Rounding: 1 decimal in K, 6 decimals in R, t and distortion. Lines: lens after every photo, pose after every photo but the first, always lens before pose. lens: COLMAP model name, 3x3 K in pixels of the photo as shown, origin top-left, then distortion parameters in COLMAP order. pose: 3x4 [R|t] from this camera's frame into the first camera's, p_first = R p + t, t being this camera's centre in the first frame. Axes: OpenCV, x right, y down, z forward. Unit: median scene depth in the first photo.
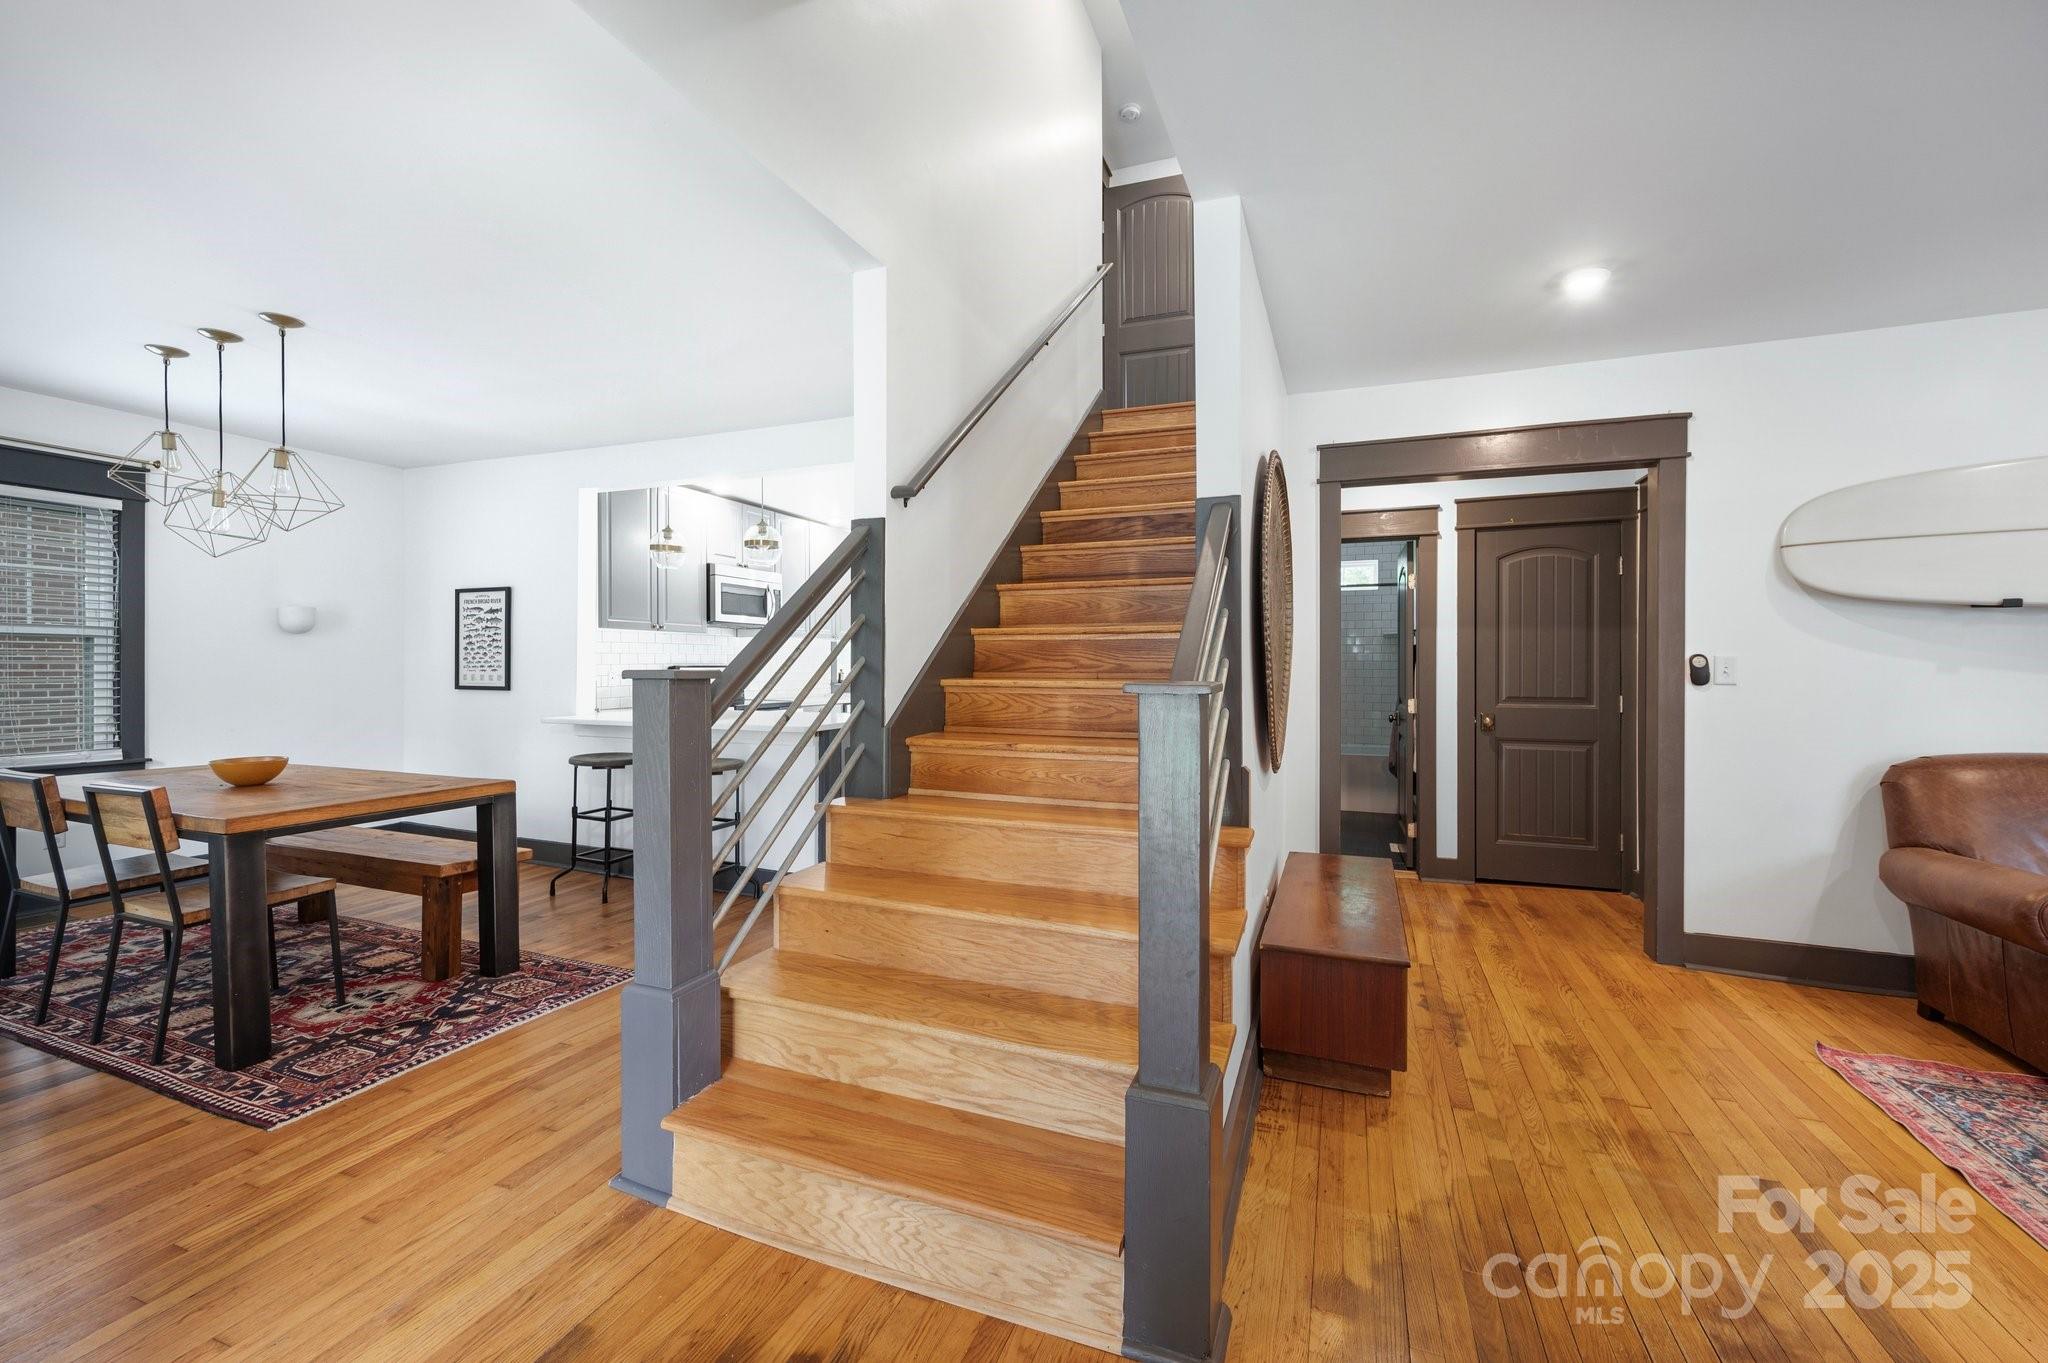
lens RADIAL K [[815.2, 0, 1021.0], [0, 815.2, 673.8], [0, 0, 1]] dist [-0.000568, -0.000208]
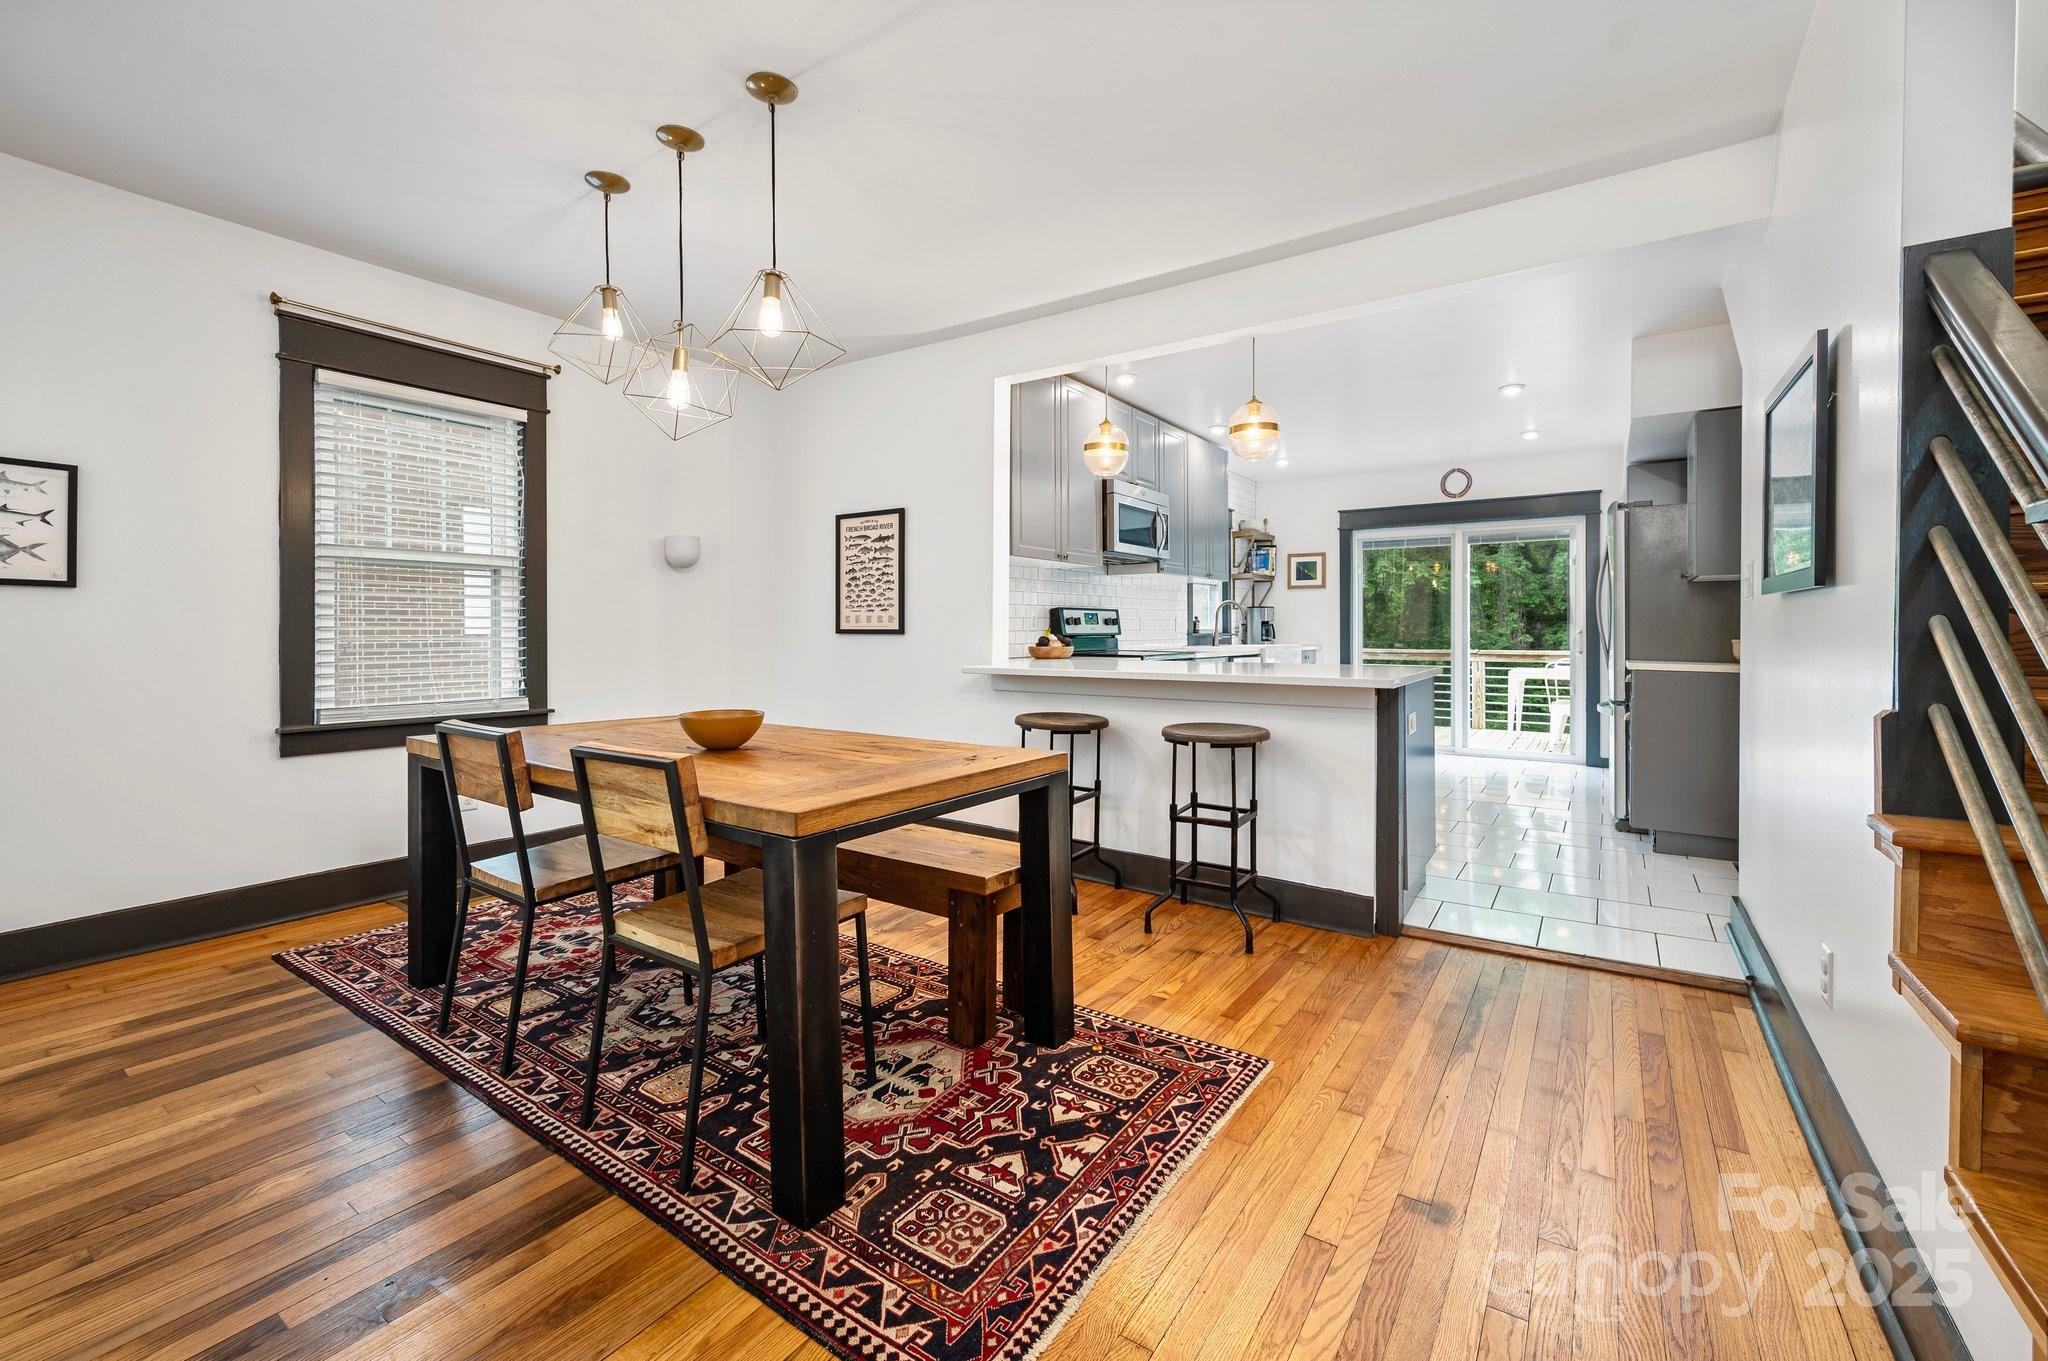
lens RADIAL K [[834.9, 0, 1027.7], [0, 834.9, 642.3], [0, 0, 1]] dist [-0.000922, -0.000131]
pose [[0.974856, 0.000409, -0.222837, -0.528342], [0.001094, 0.999977, 0.006624, 0.038391], [0.222834, -0.006702, 0.974833, 0.344218]]
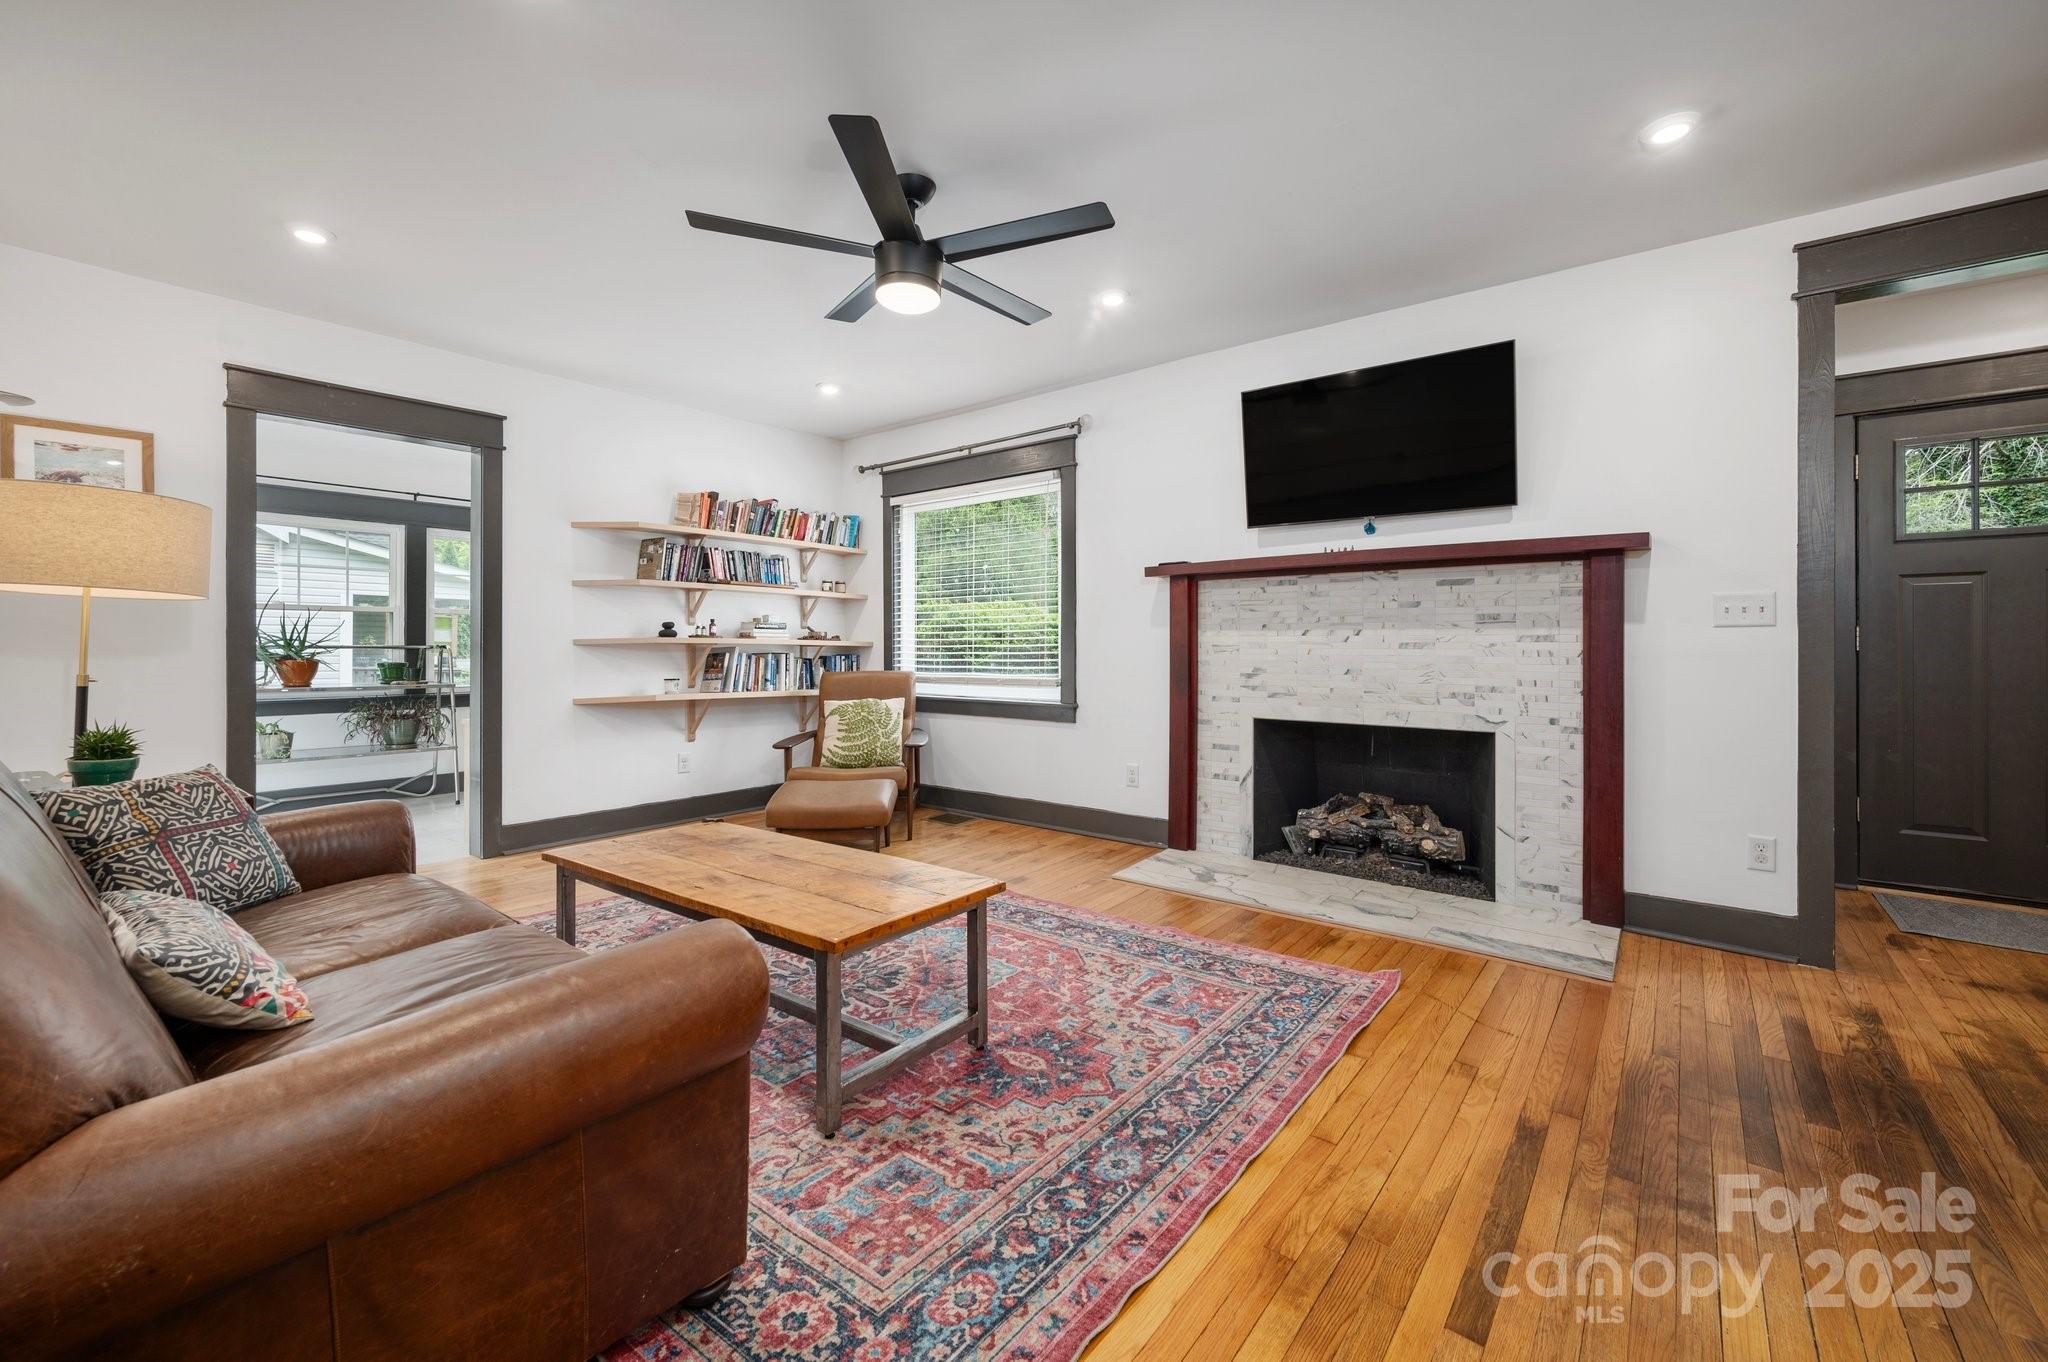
lens RADIAL K [[834.9, 0, 1027.7], [0, 834.9, 642.8], [0, 0, 1]] dist [-0.000922, -0.000131]
pose [[-0.956074, -0.002929, 0.293111, 0.676810], [-0.002535, 0.999995, 0.001723, 0.046881], [-0.293115, 0.000904, -0.956077, 1.108293]]
